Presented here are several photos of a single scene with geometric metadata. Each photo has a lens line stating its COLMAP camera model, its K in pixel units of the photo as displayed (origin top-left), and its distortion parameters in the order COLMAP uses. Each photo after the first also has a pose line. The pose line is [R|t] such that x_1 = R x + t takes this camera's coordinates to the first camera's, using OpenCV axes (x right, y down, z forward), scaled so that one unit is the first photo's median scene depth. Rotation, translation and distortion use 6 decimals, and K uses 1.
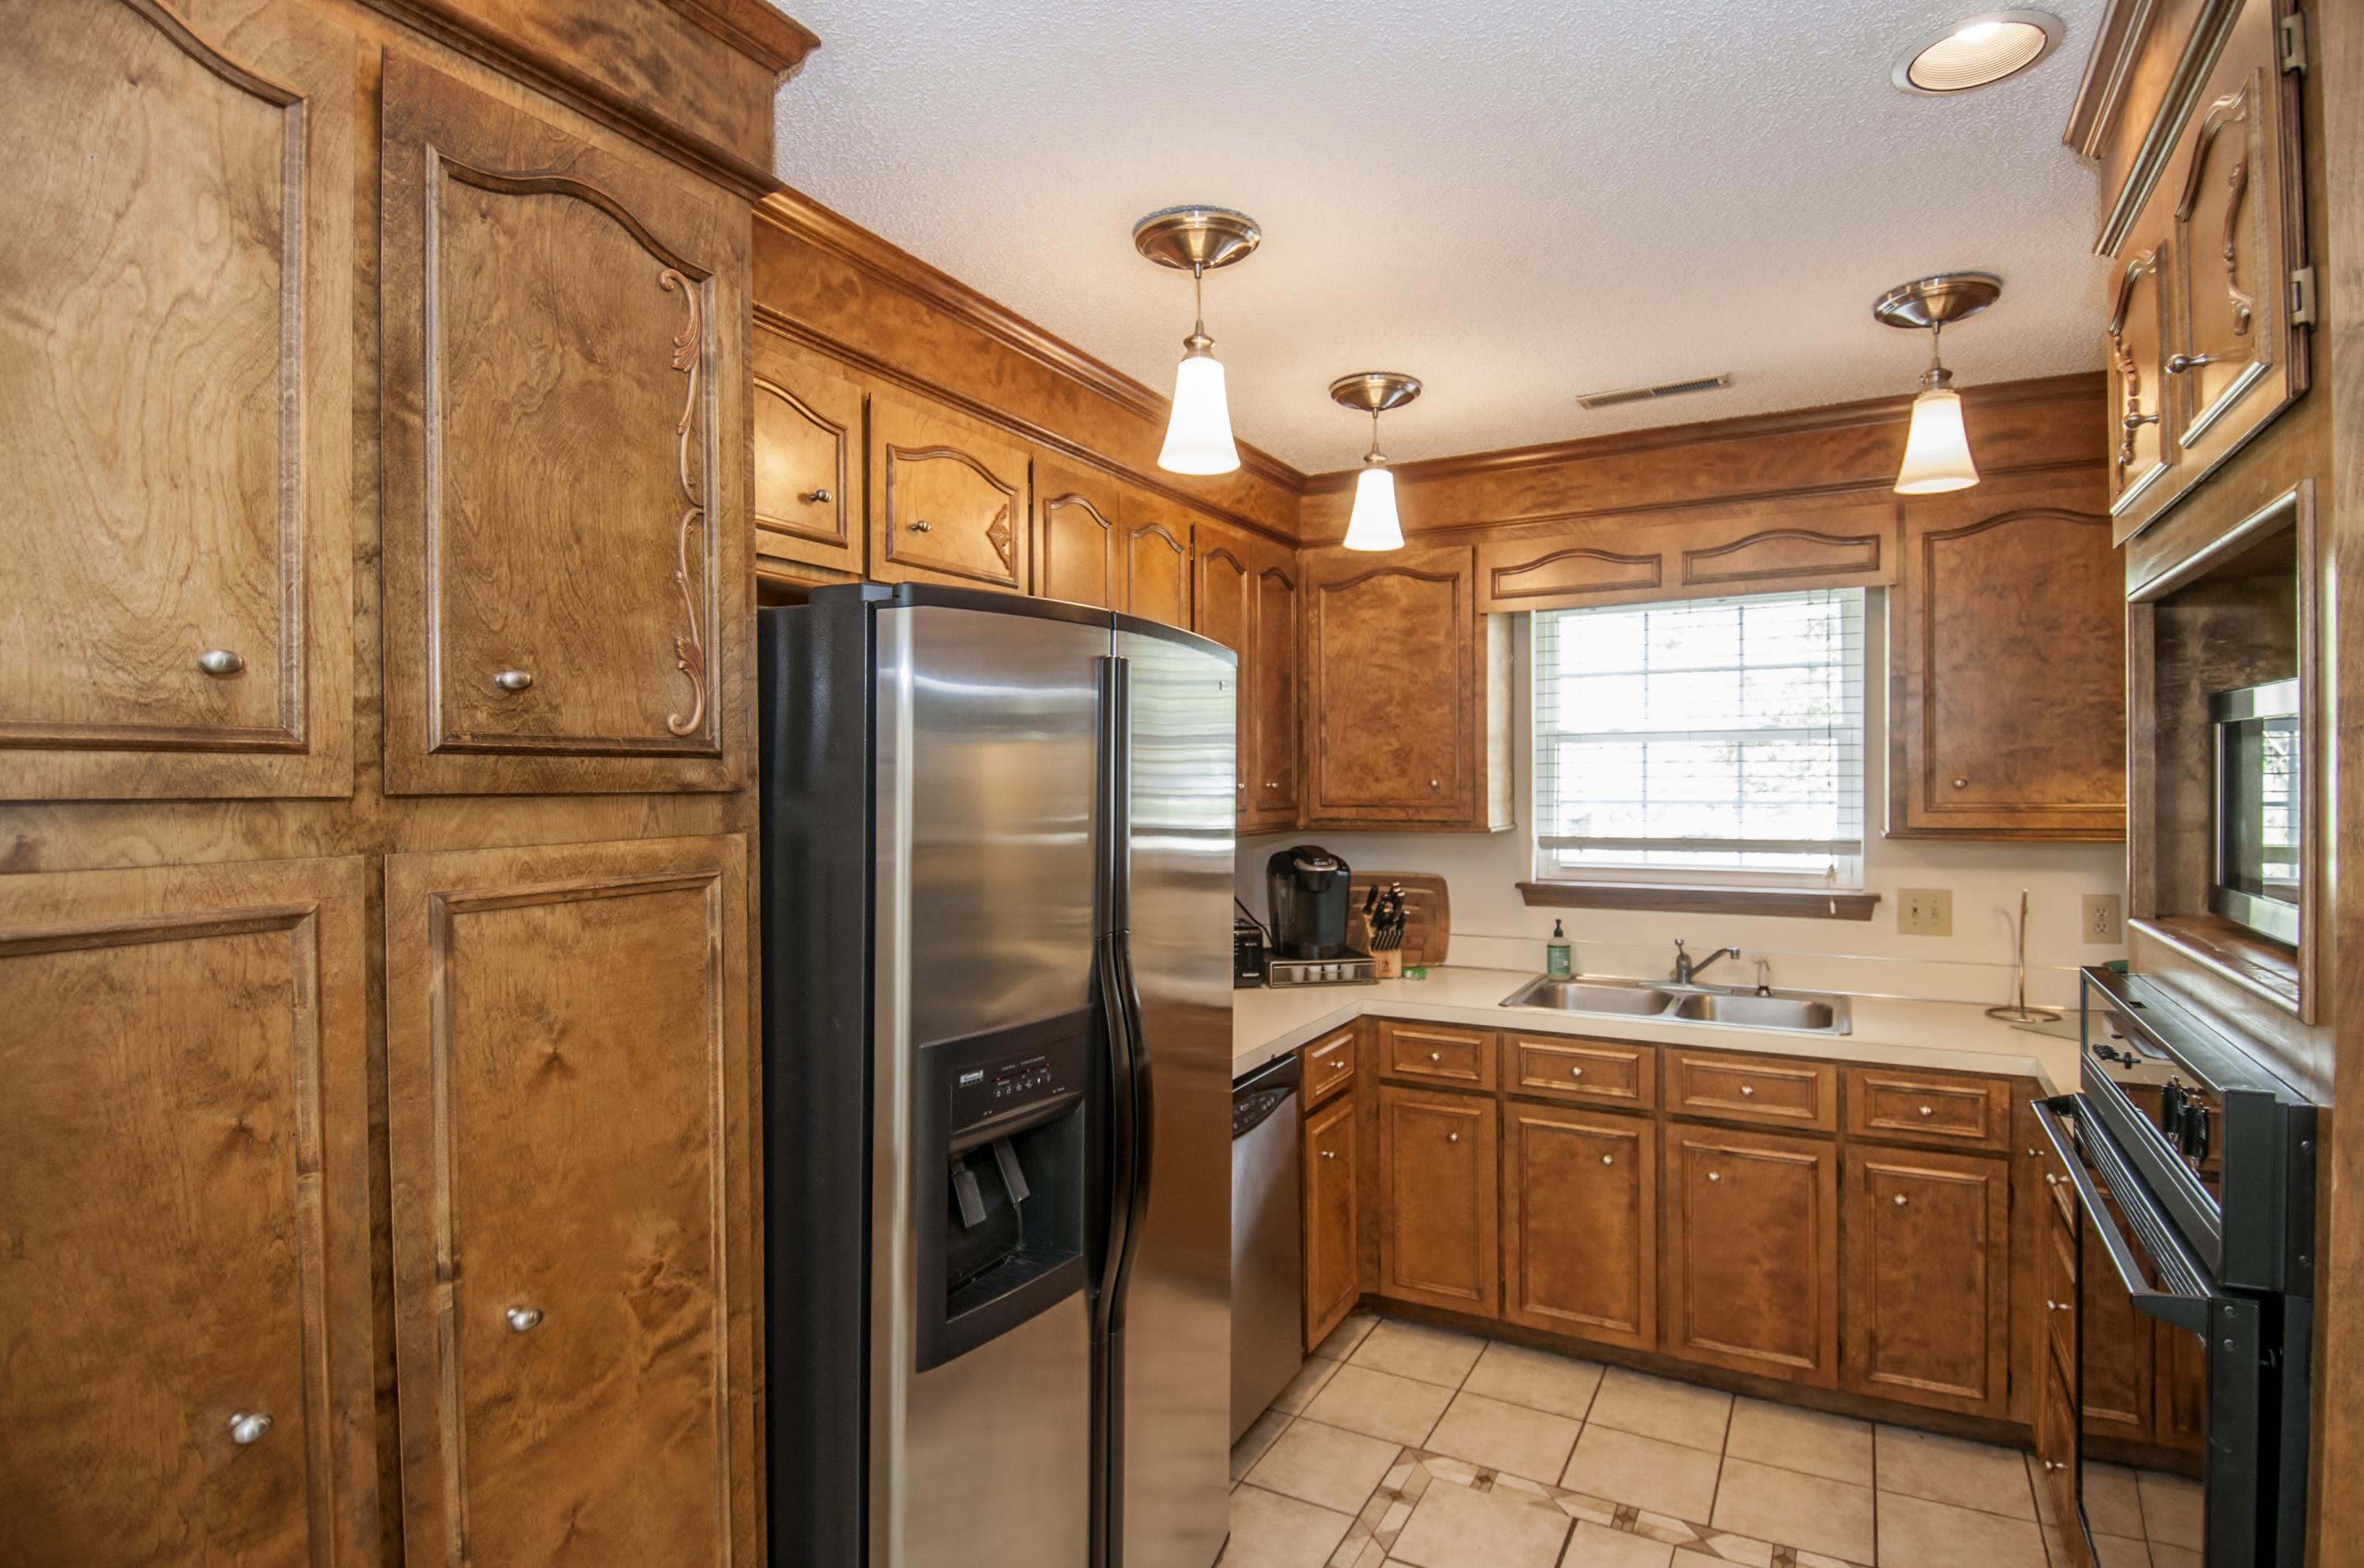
lens RADIAL K [[1226.3, 0, 1160.3], [0, 1226.3, 781.9], [0, 0, 1]] dist [0.019303, -0.029374]
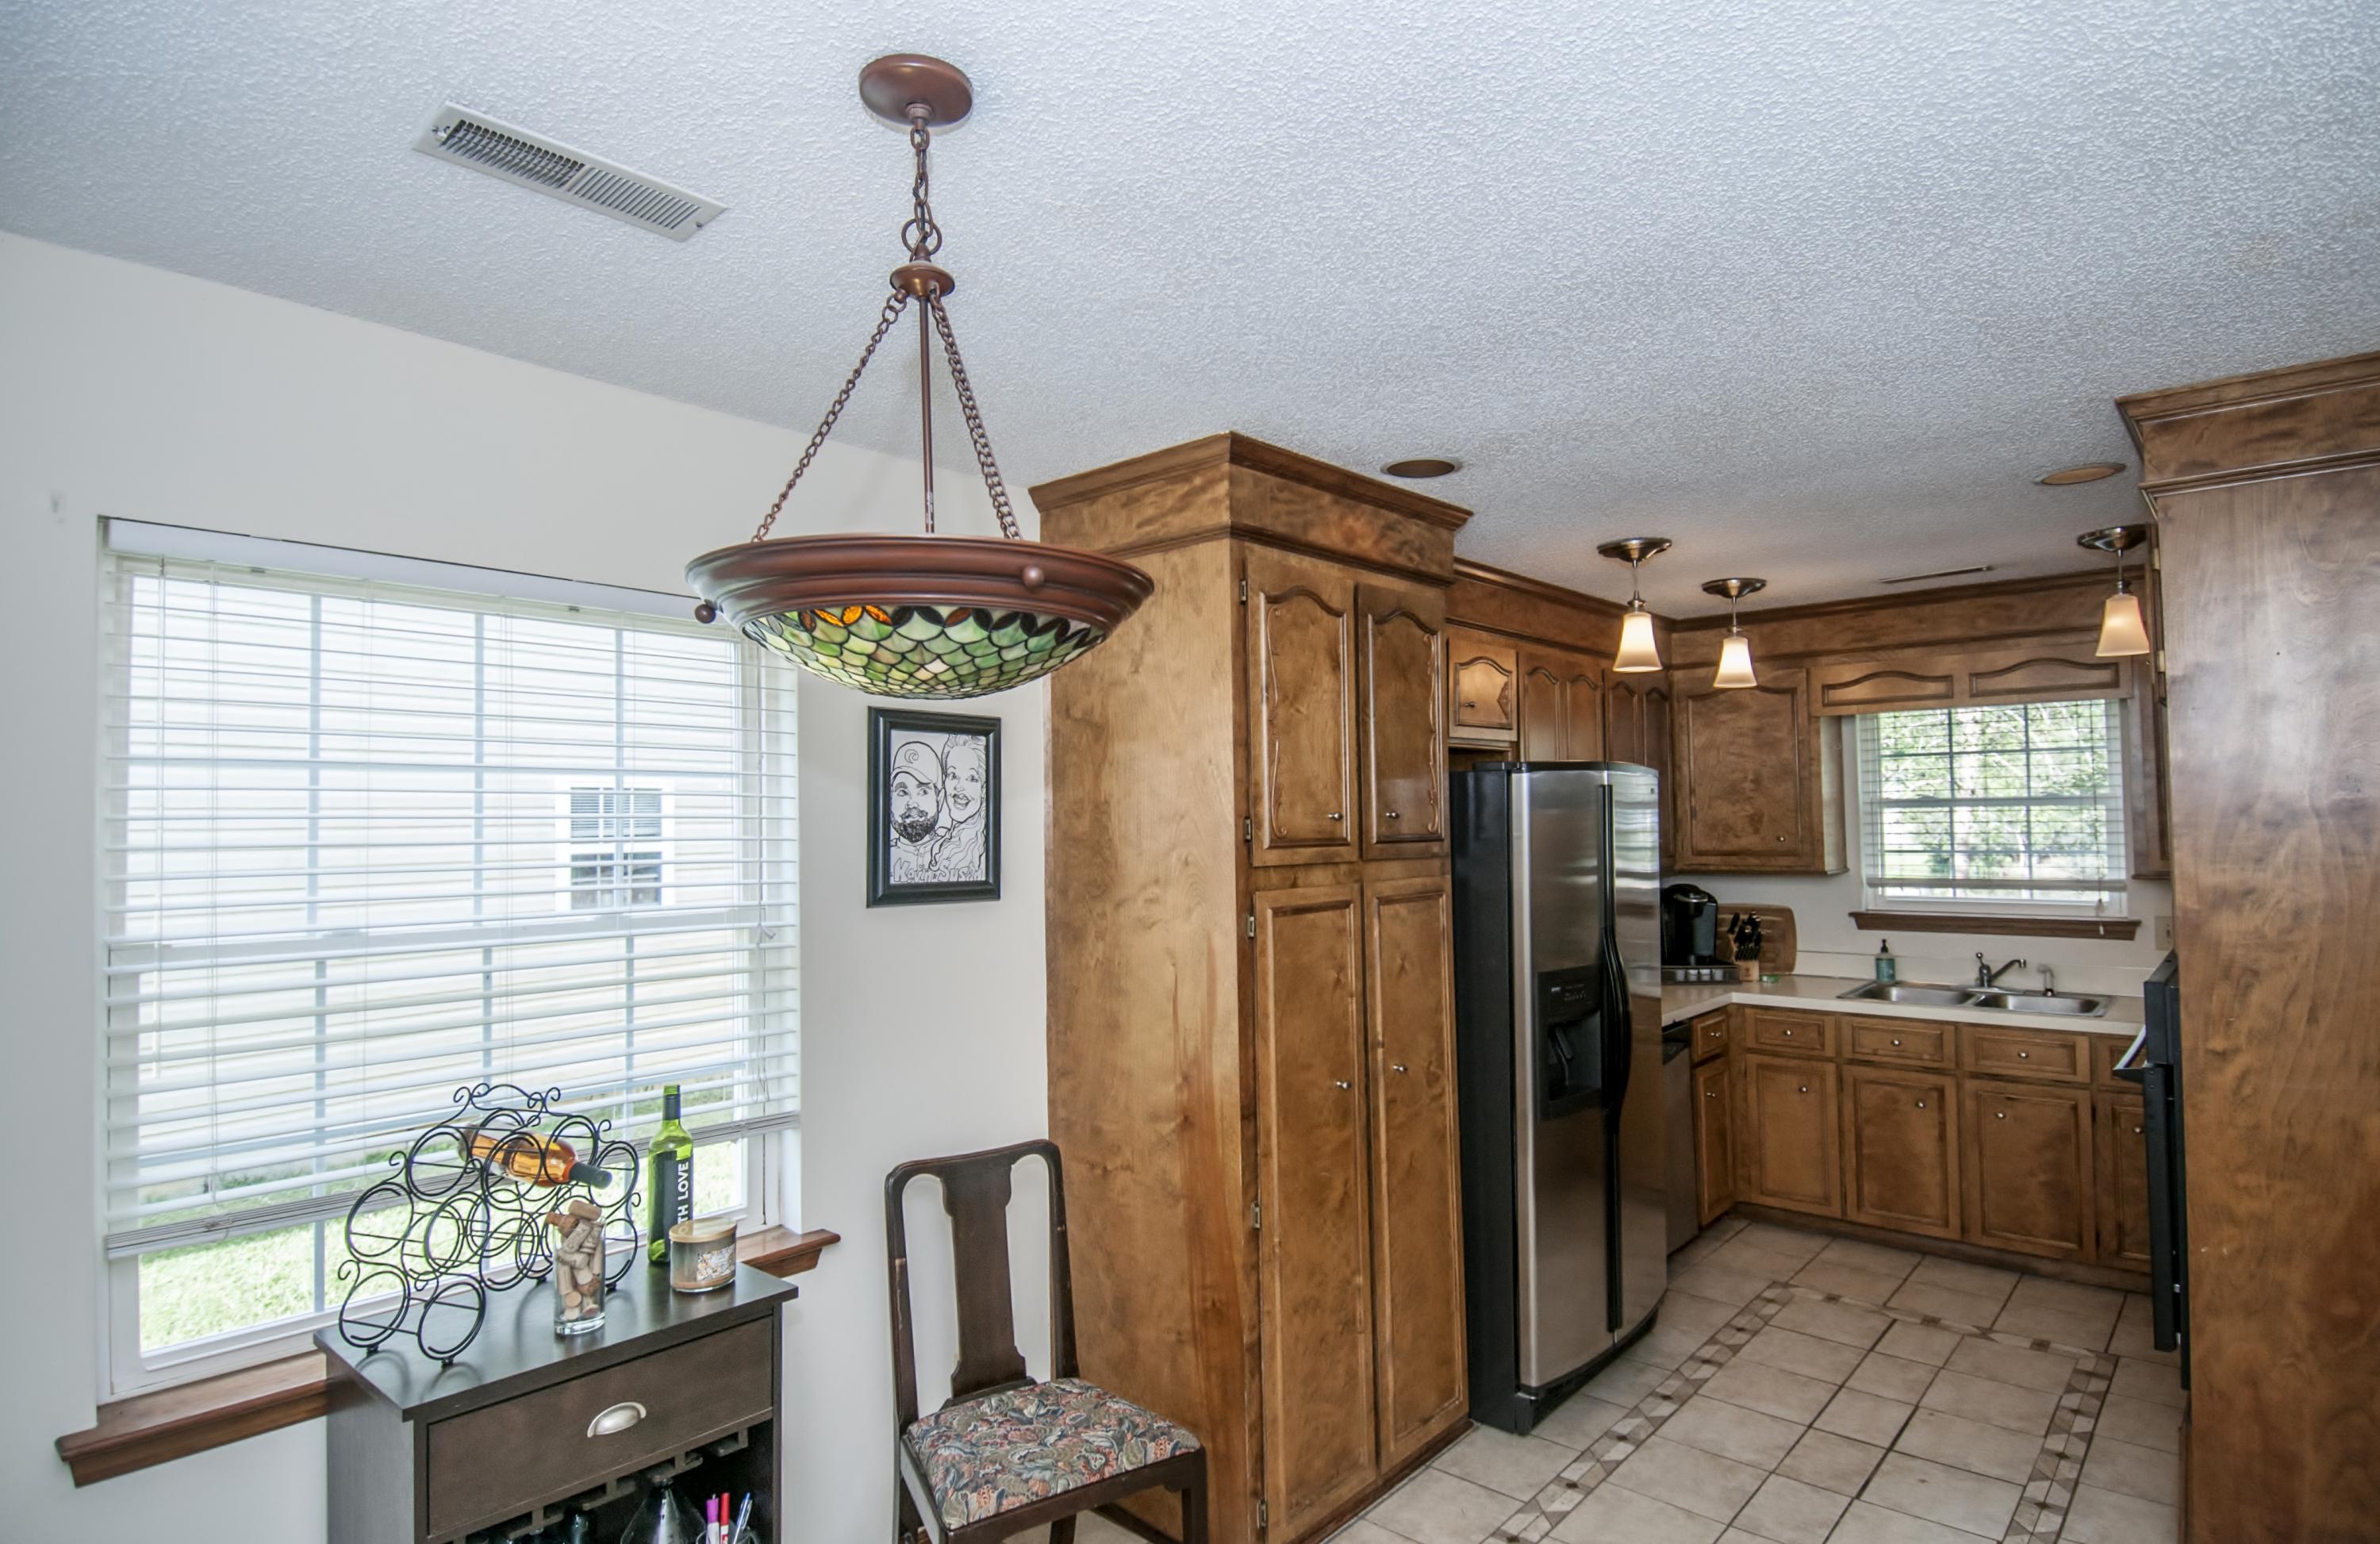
lens RADIAL K [[1262.0, 0, 1141.2], [0, 1262.0, 757.4], [0, 0, 1]] dist [-0.004801, -0.019577]
pose [[0.970245, -0.018327, -0.241429, -0.148847], [0.006367, 0.998718, -0.050225, -0.026672], [0.242040, 0.047194, 0.969118, -0.618236]]
